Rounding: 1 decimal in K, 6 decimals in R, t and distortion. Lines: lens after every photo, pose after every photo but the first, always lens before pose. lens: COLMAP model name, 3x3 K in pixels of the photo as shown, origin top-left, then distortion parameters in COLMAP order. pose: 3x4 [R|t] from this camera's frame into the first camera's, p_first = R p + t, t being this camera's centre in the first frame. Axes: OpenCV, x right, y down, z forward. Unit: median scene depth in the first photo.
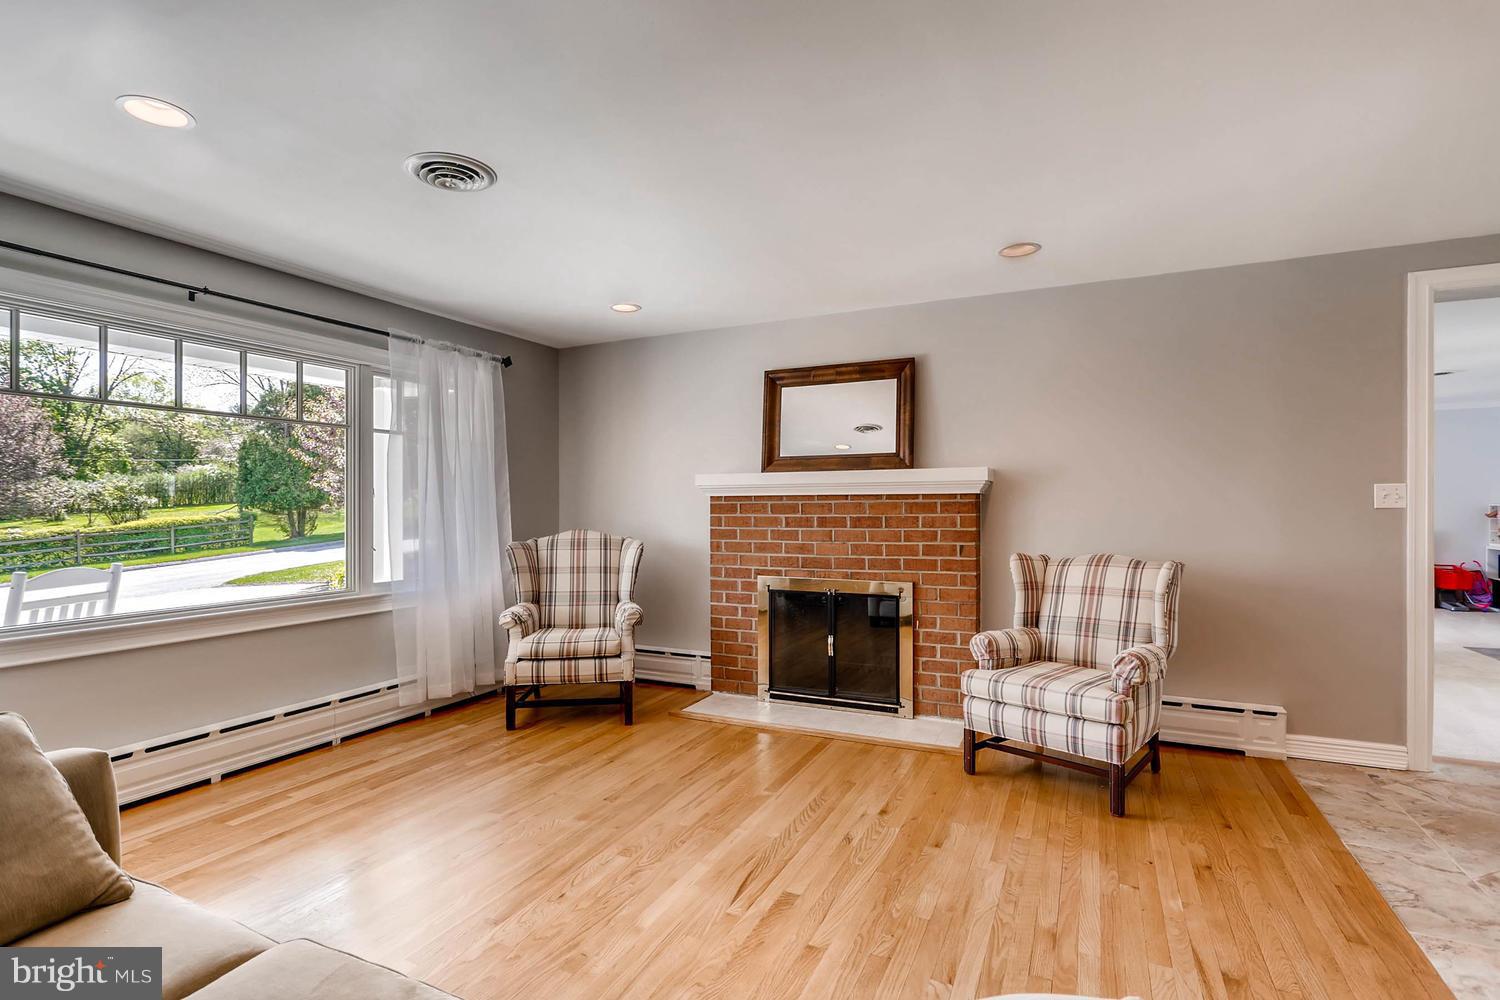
lens RADIAL K [[723.9, 0, 752.2], [0, 723.9, 514.0], [0, 0, 1]] dist [-0.000409, 0.000280]
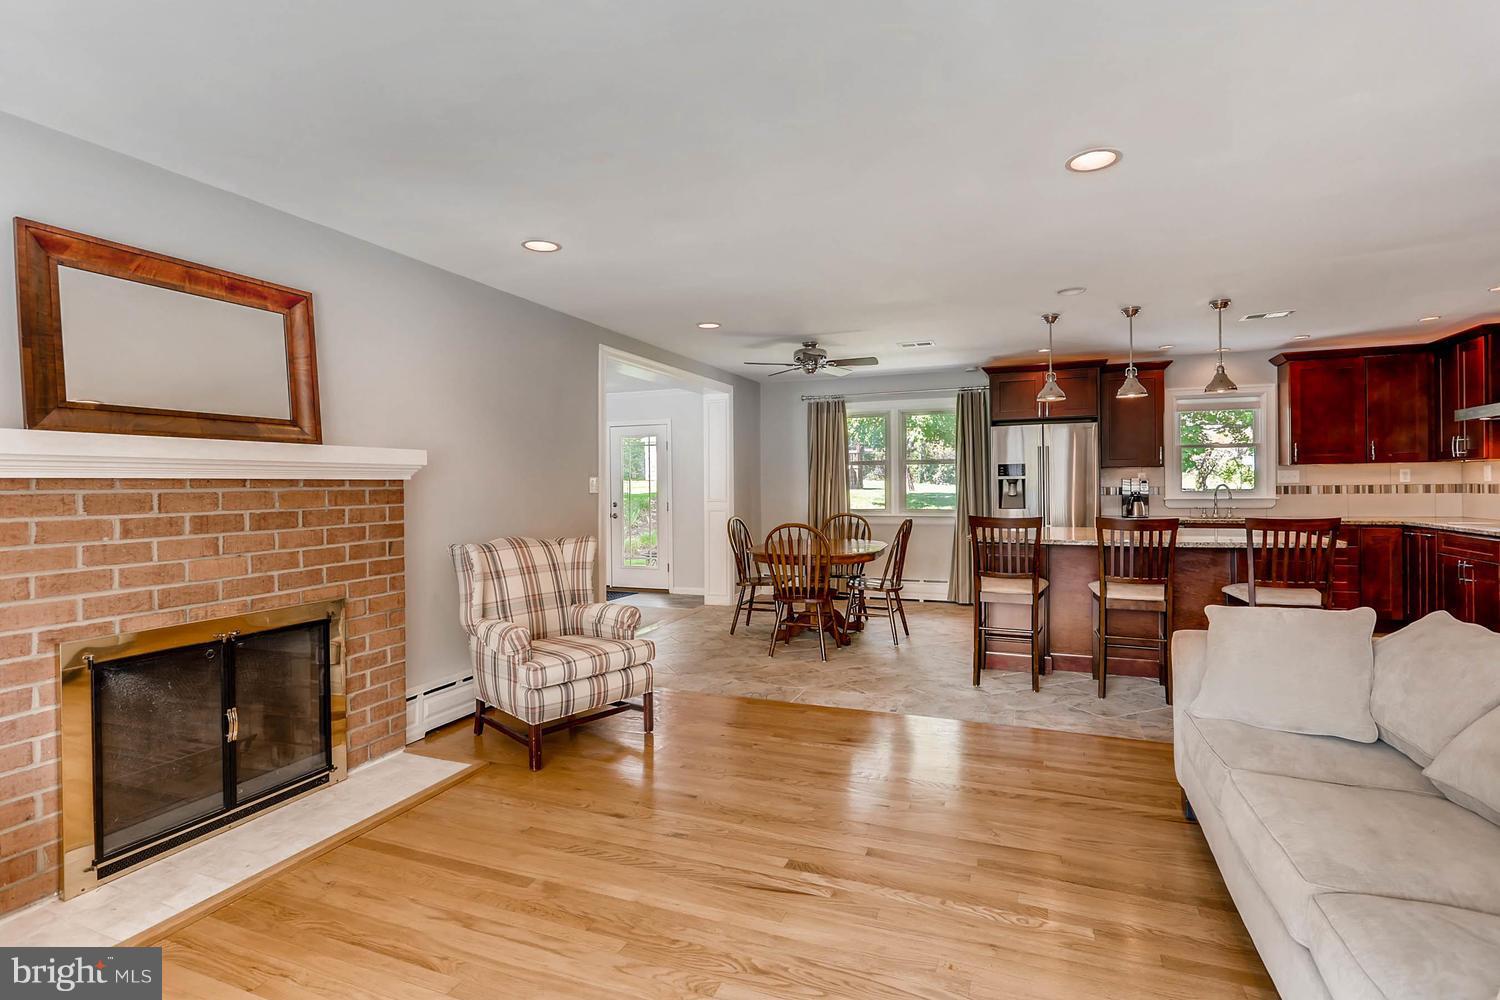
lens RADIAL K [[722.9, 0, 747.8], [0, 722.9, 488.3], [0, 0, 1]] dist [0.001222, 0.000848]
pose [[-0.068404, 0.000073, 0.997658, -0.550497], [0.017716, 0.999842, 0.001141, -0.011764], [-0.997500, 0.017752, -0.068395, 0.624521]]
